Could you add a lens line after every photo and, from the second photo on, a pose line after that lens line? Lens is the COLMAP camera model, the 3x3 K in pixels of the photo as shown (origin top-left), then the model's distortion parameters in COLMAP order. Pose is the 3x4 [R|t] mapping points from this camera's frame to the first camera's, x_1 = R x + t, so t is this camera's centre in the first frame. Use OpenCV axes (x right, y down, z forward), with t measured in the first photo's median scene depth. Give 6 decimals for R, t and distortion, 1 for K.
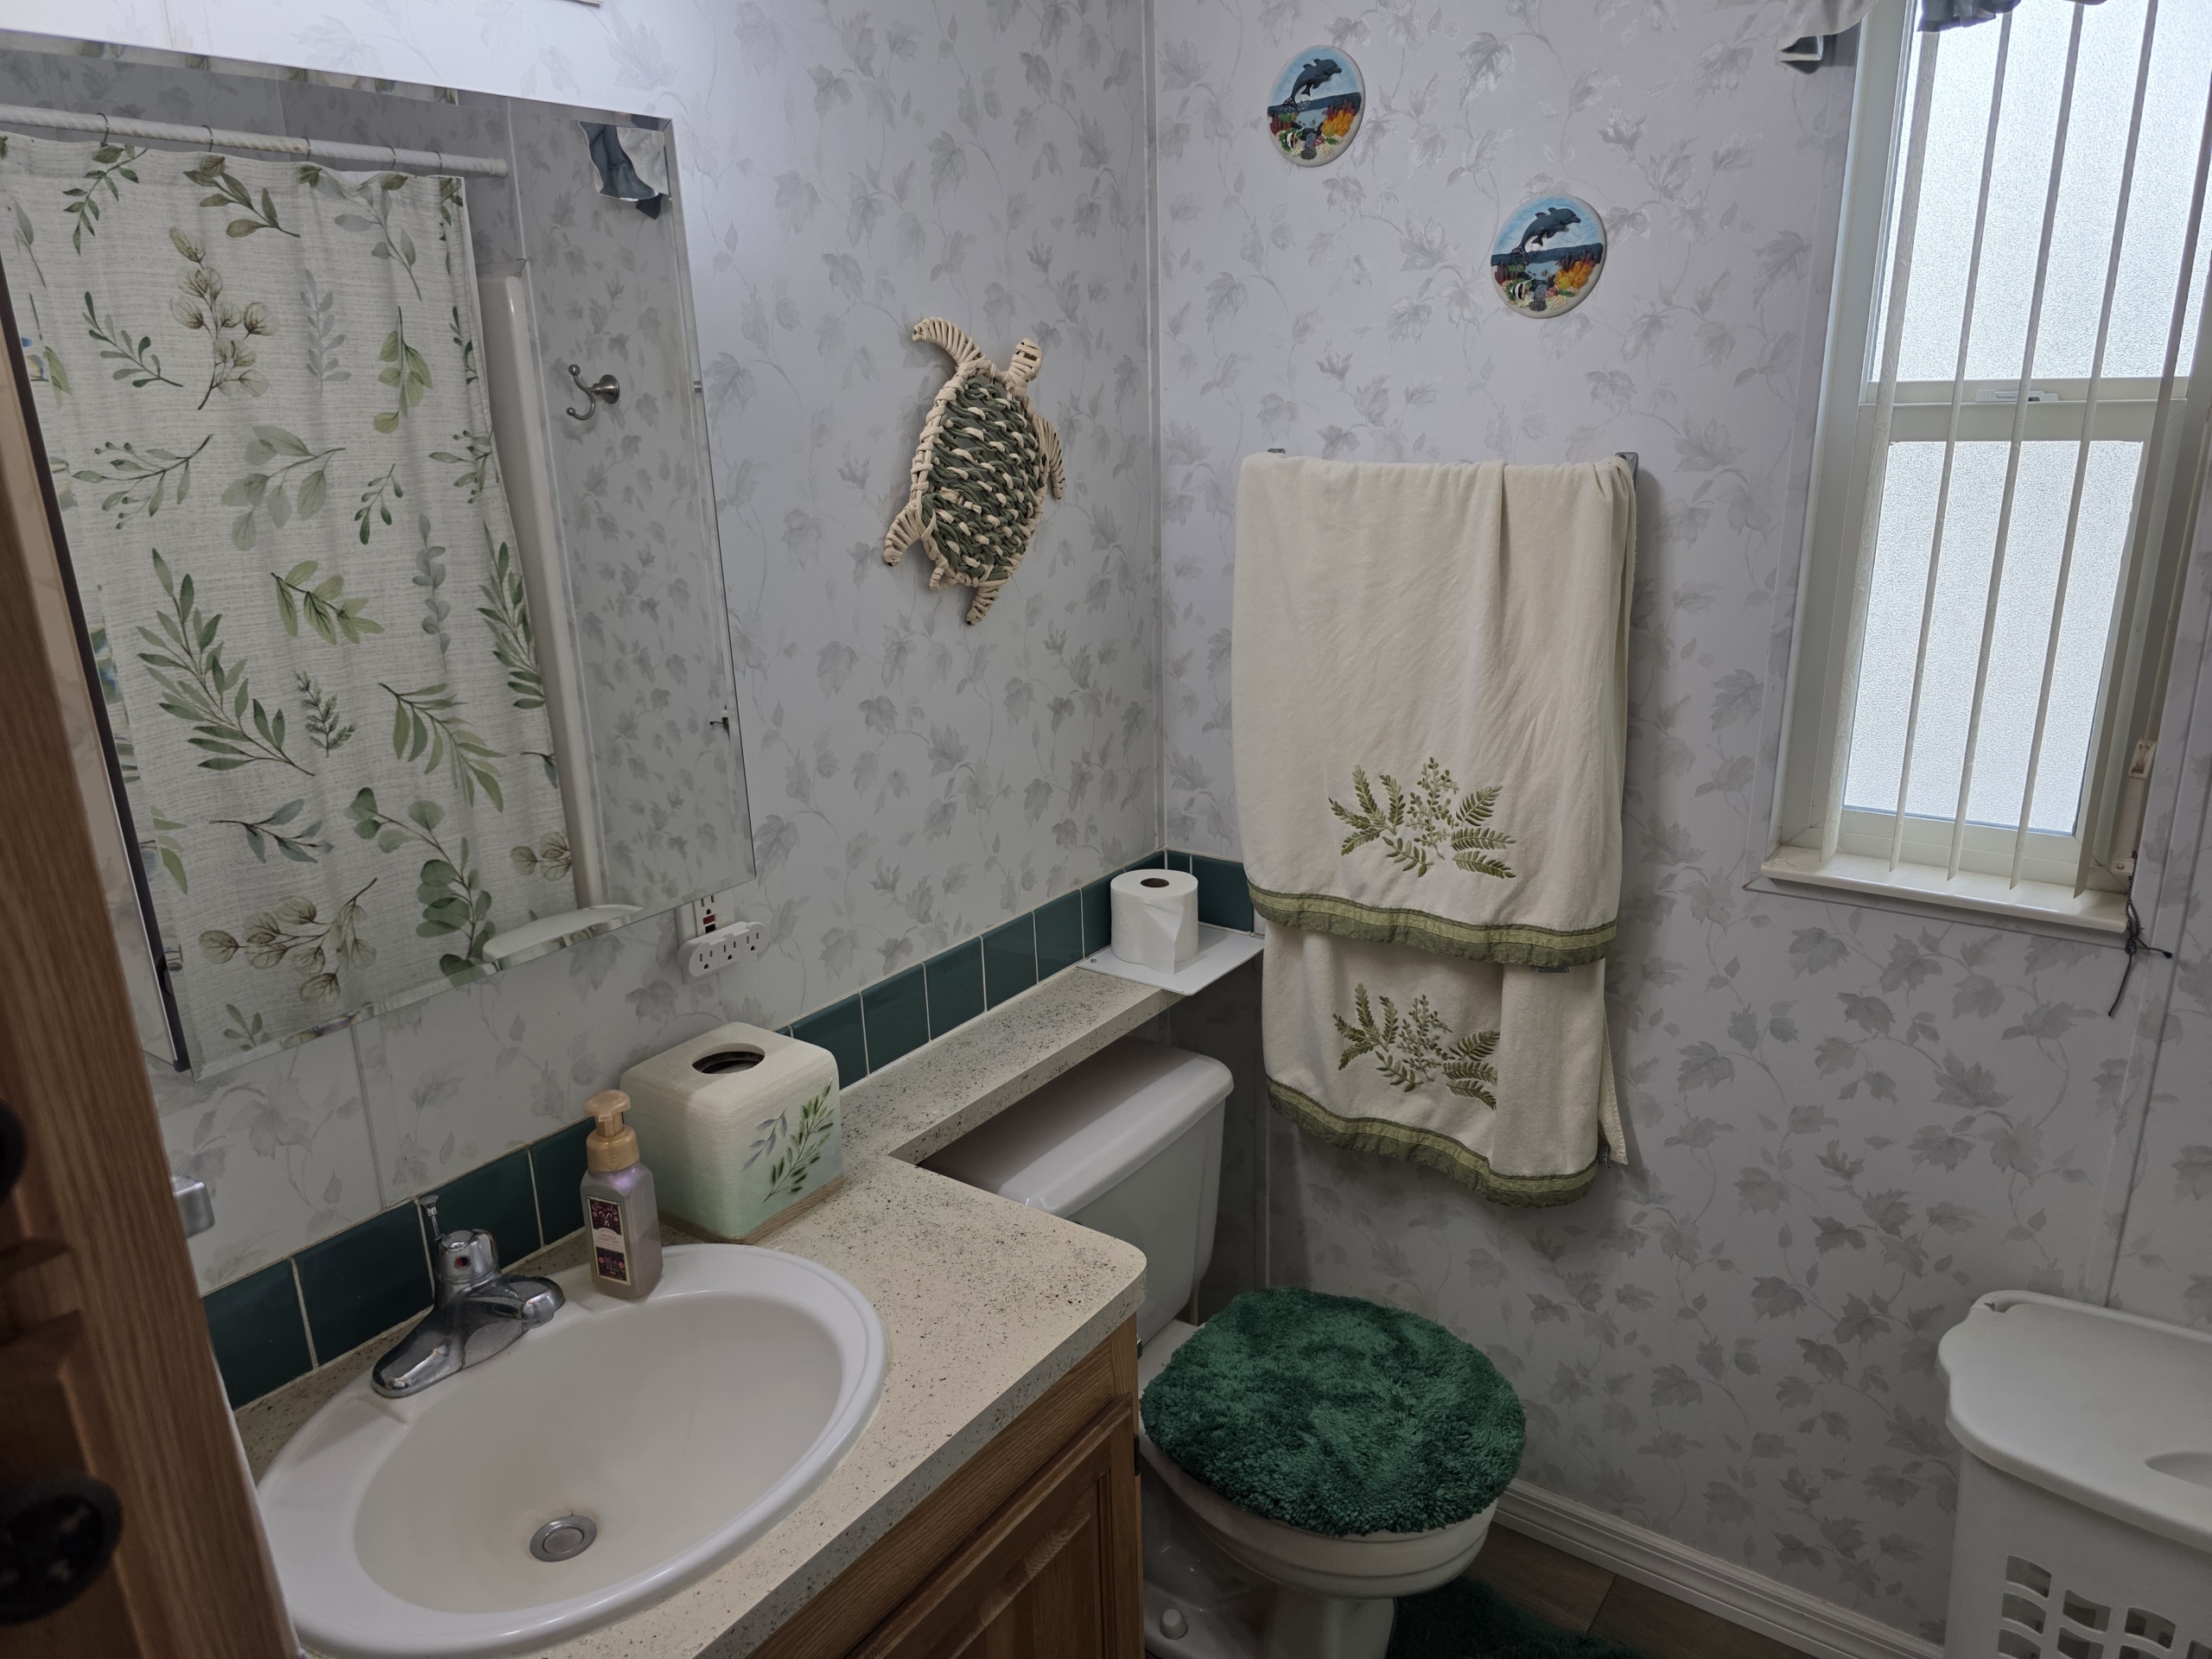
lens RADIAL K [[1482.2, 0, 1109.0], [0, 1482.2, 833.0], [0, 0, 1]] dist [0.053138, -0.048545]
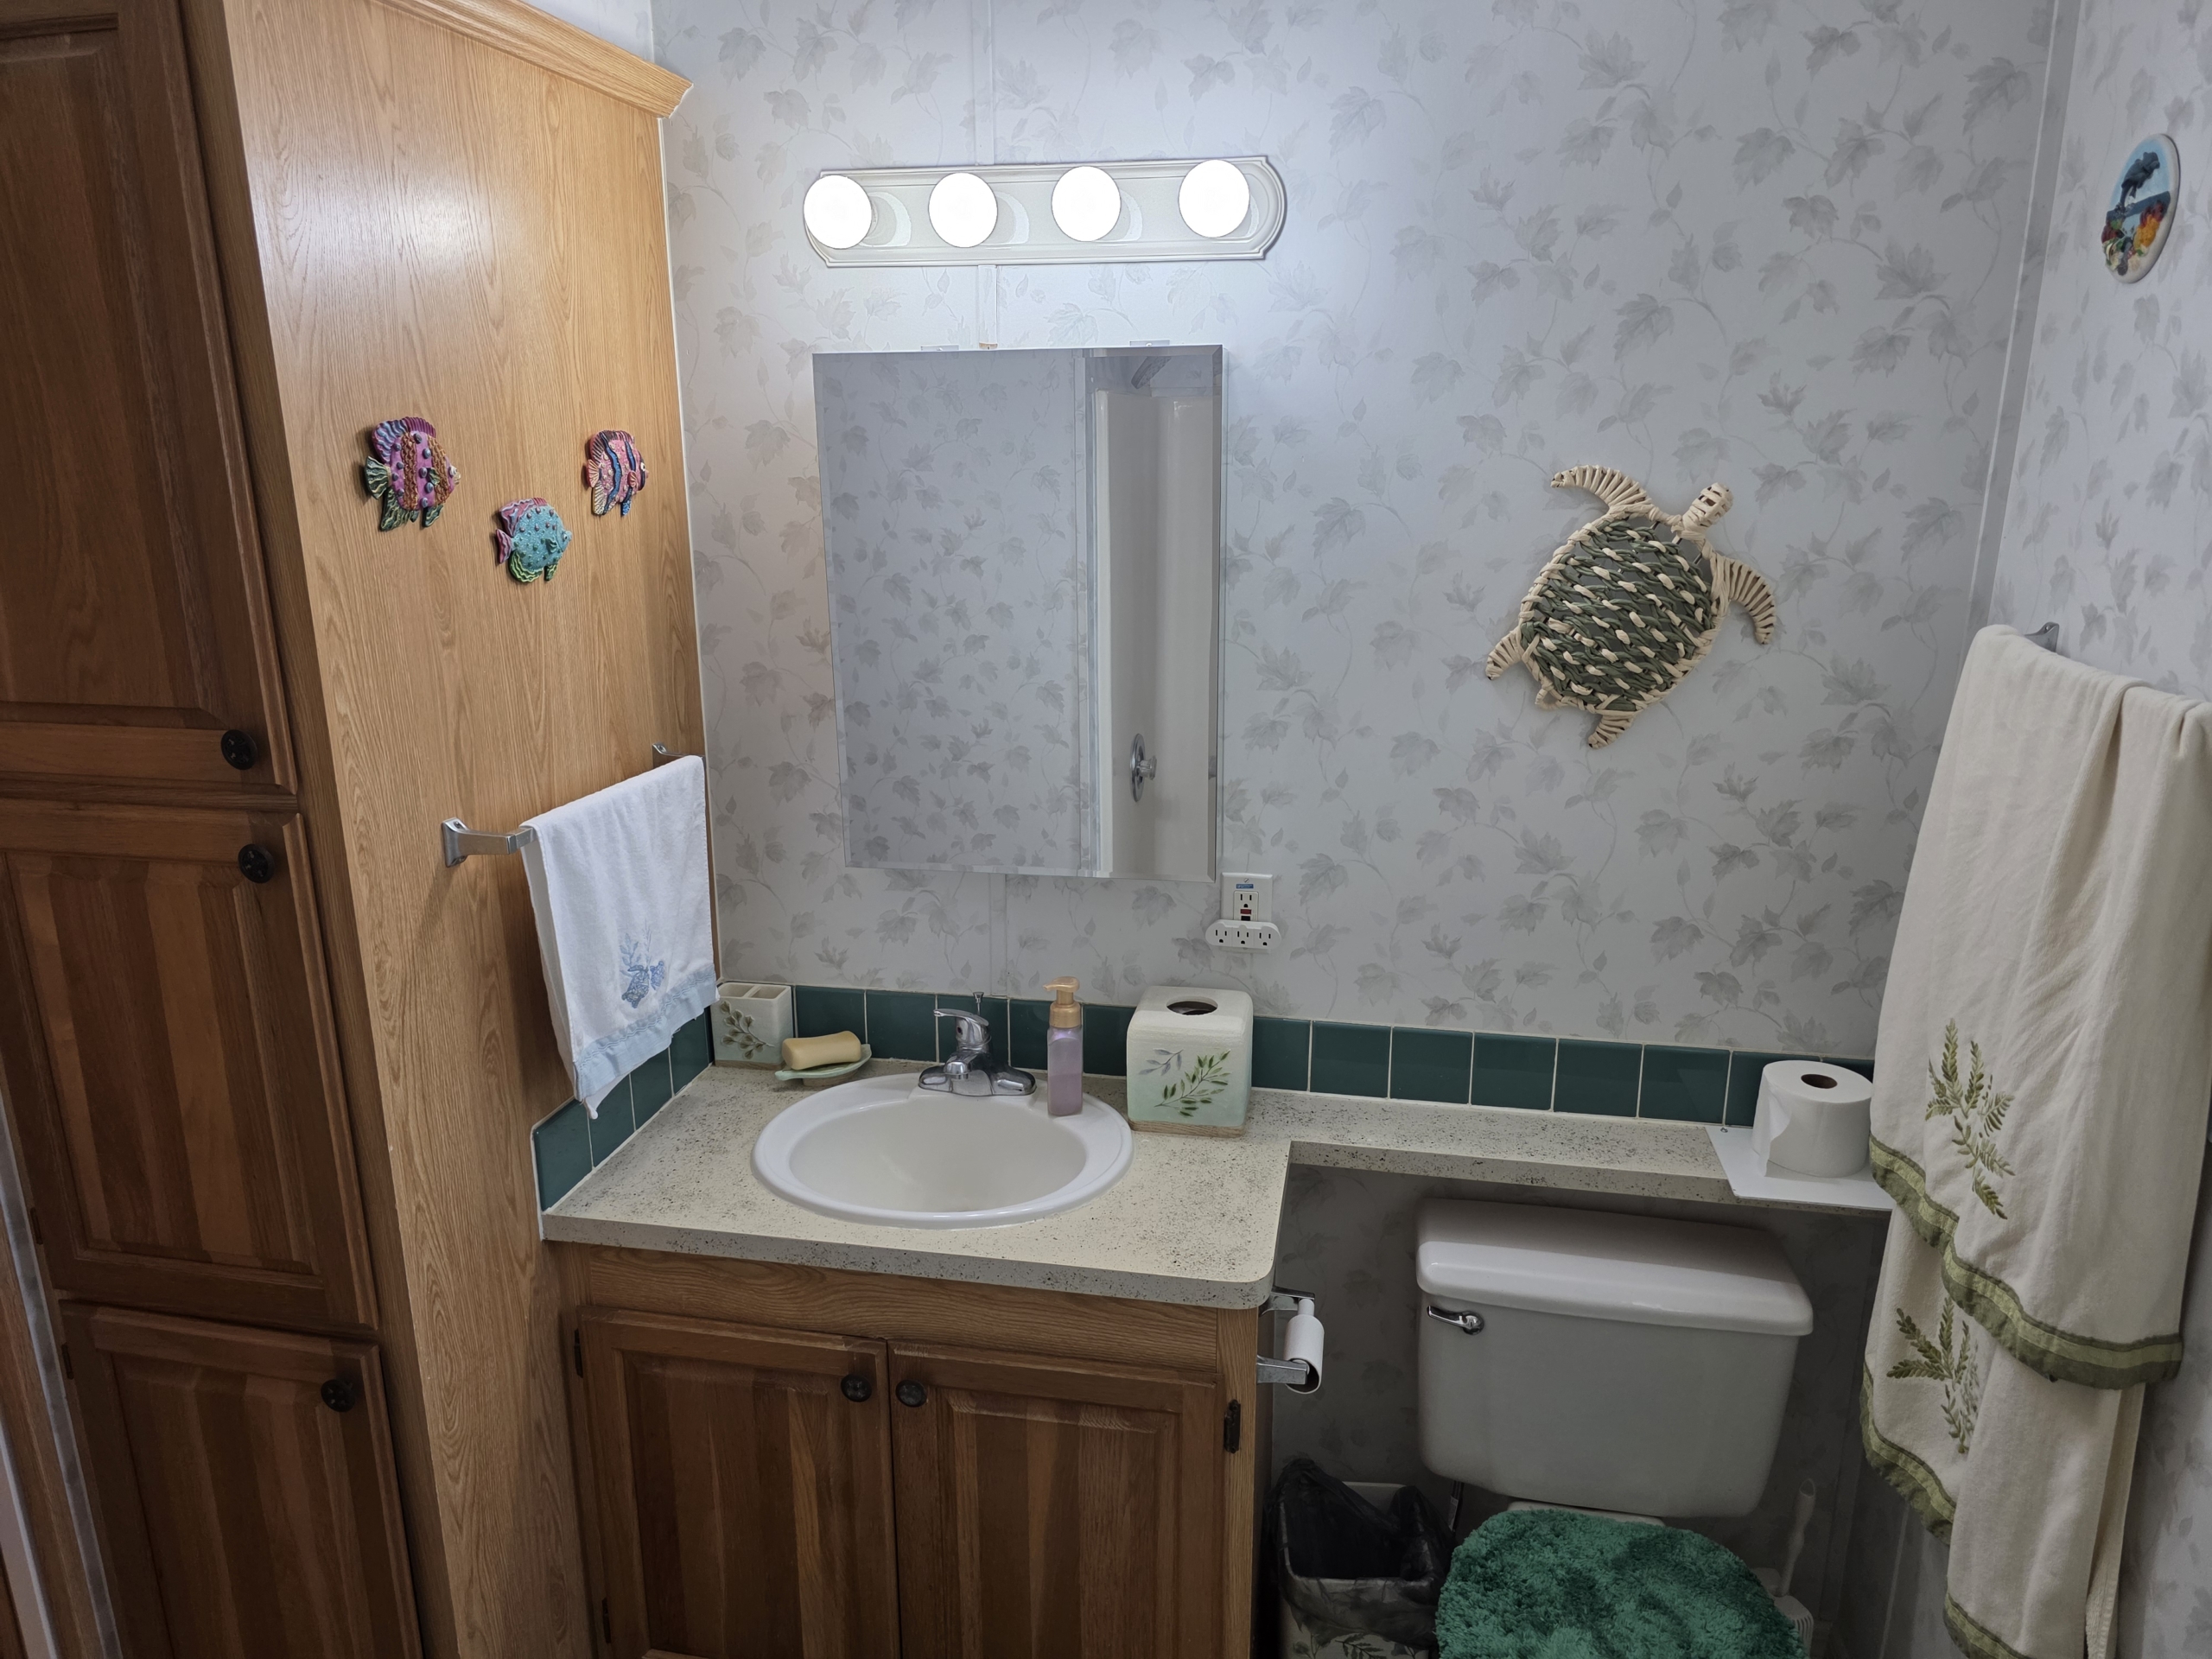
lens RADIAL K [[1482.2, 0, 1106.4], [0, 1482.2, 836.0], [0, 0, 1]] dist [0.053138, -0.048545]
pose [[0.416512, 0.256170, -0.872293, 0.709828], [-0.270609, 0.950924, 0.150048, -0.148293], [0.867922, 0.173553, 0.465393, 0.224086]]
